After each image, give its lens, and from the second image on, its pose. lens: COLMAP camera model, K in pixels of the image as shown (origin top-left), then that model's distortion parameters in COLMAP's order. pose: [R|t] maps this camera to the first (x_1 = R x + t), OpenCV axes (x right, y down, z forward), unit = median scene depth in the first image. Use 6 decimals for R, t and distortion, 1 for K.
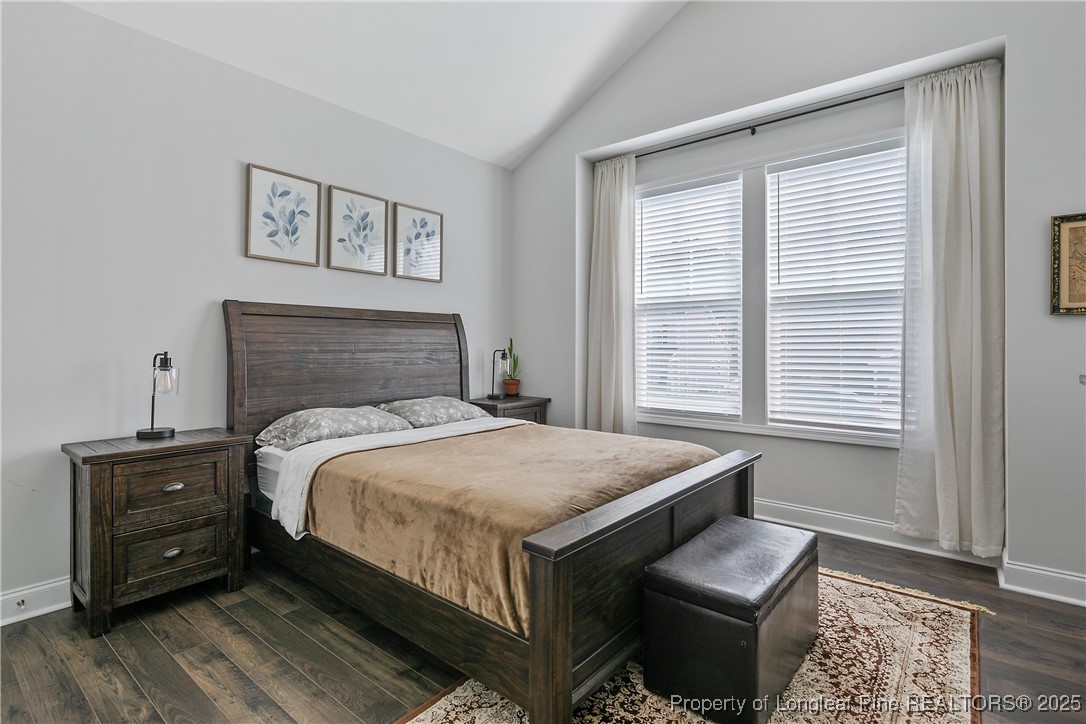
lens RADIAL K [[521.6, 0, 527.5], [0, 521.6, 344.8], [0, 0, 1]] dist [0.002038, -0.000059]
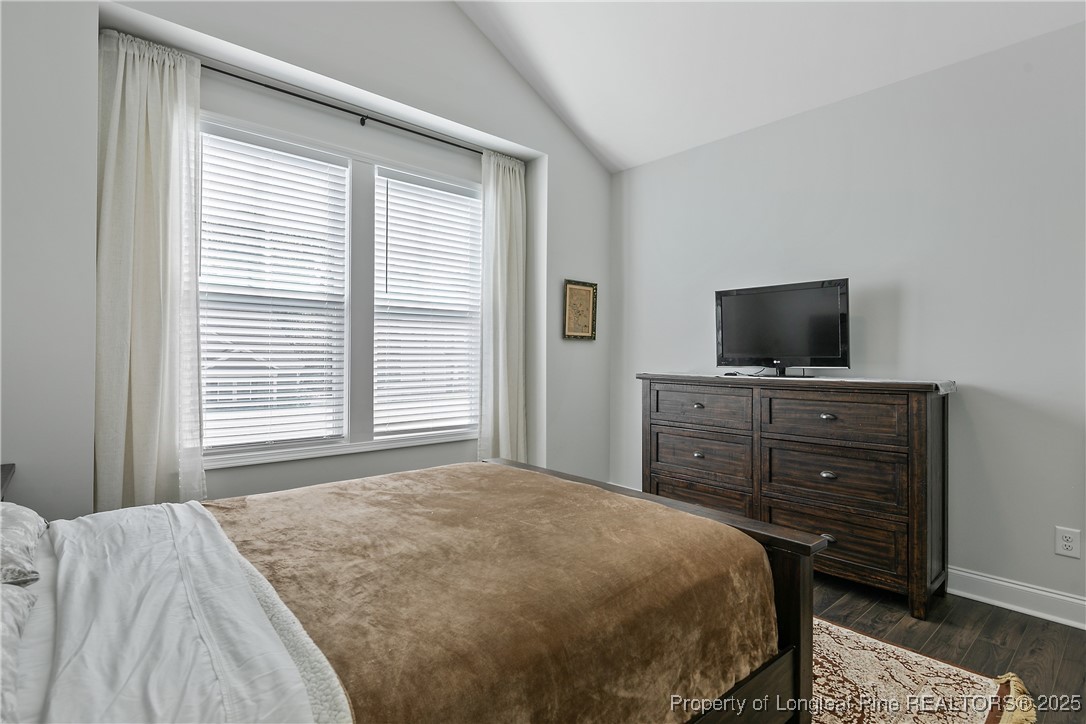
lens RADIAL K [[521.6, 0, 527.5], [0, 521.6, 344.8], [0, 0, 1]] dist [0.002038, -0.000059]
pose [[0.168052, 0.012748, 0.985696, -0.414615], [-0.018096, 0.999788, -0.009845, -0.013803], [-0.985612, -0.016183, 0.168247, 0.553630]]
